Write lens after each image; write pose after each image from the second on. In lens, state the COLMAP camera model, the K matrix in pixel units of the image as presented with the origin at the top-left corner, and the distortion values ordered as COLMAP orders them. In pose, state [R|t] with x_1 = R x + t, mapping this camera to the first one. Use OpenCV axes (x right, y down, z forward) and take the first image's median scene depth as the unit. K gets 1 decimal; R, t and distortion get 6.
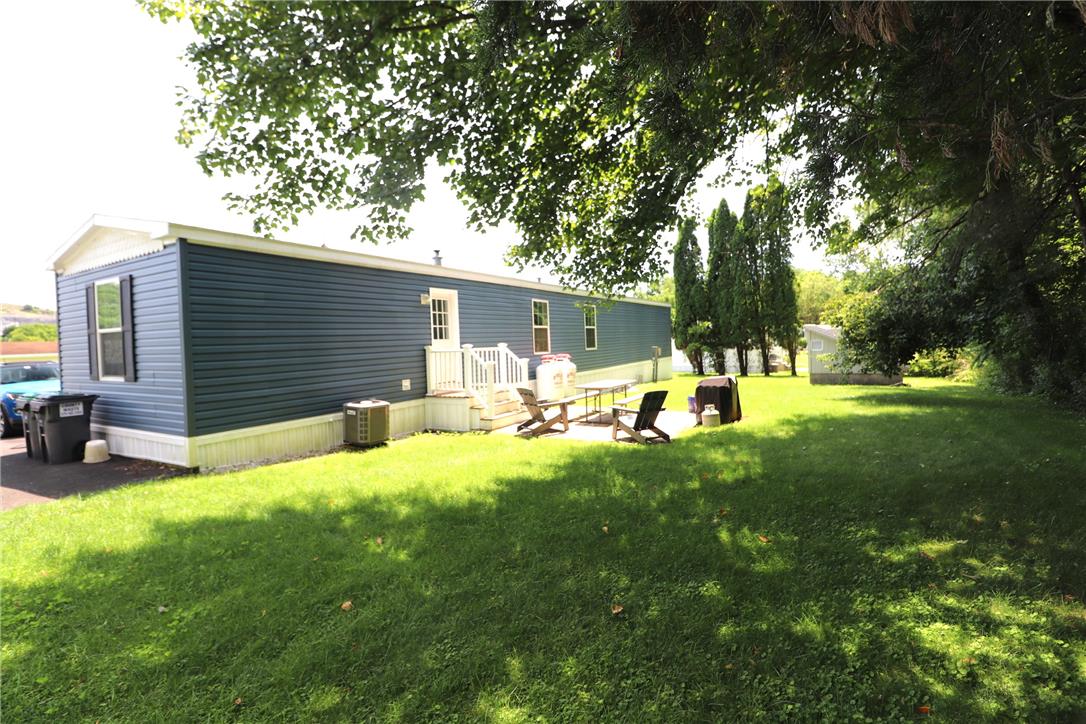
lens RADIAL K [[497.8, 0, 541.8], [0, 497.8, 356.7], [0, 0, 1]] dist [0.000825, -0.013629]
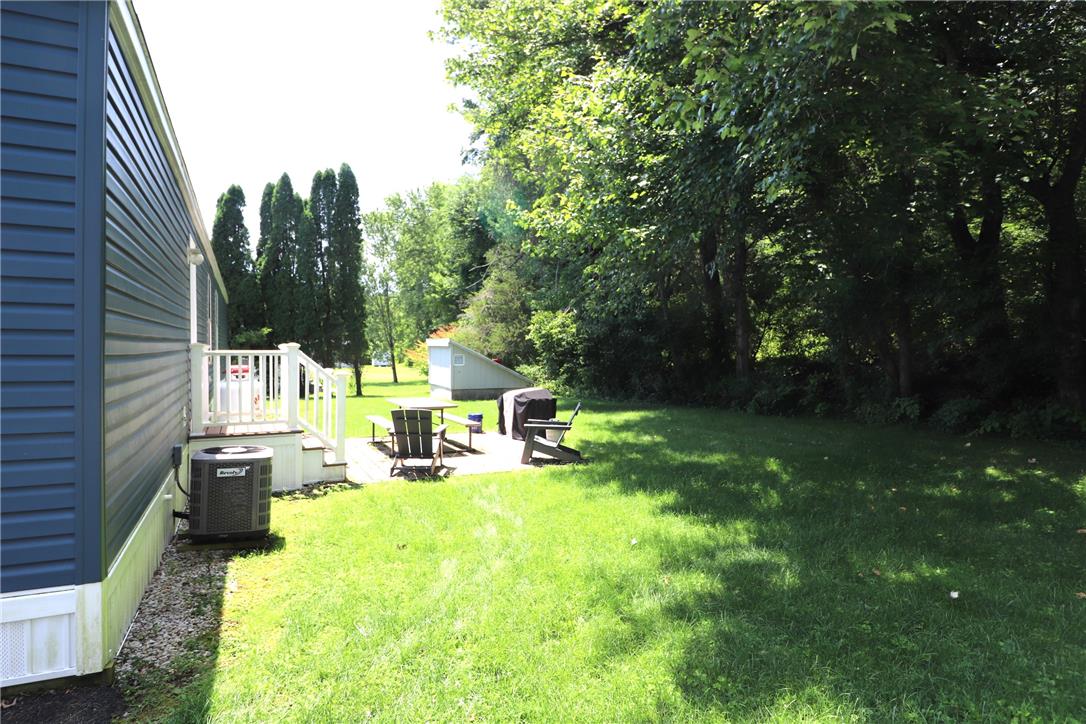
lens RADIAL K [[622.6, 0, 542.1], [0, 622.6, 353.7], [0, 0, 1]] dist [0.003829, -0.012139]
pose [[0.553171, 0.028386, 0.832584, -0.222998], [0.005227, 0.999281, -0.037543, 0.006466], [-0.833052, 0.025120, 0.552625, 0.125956]]
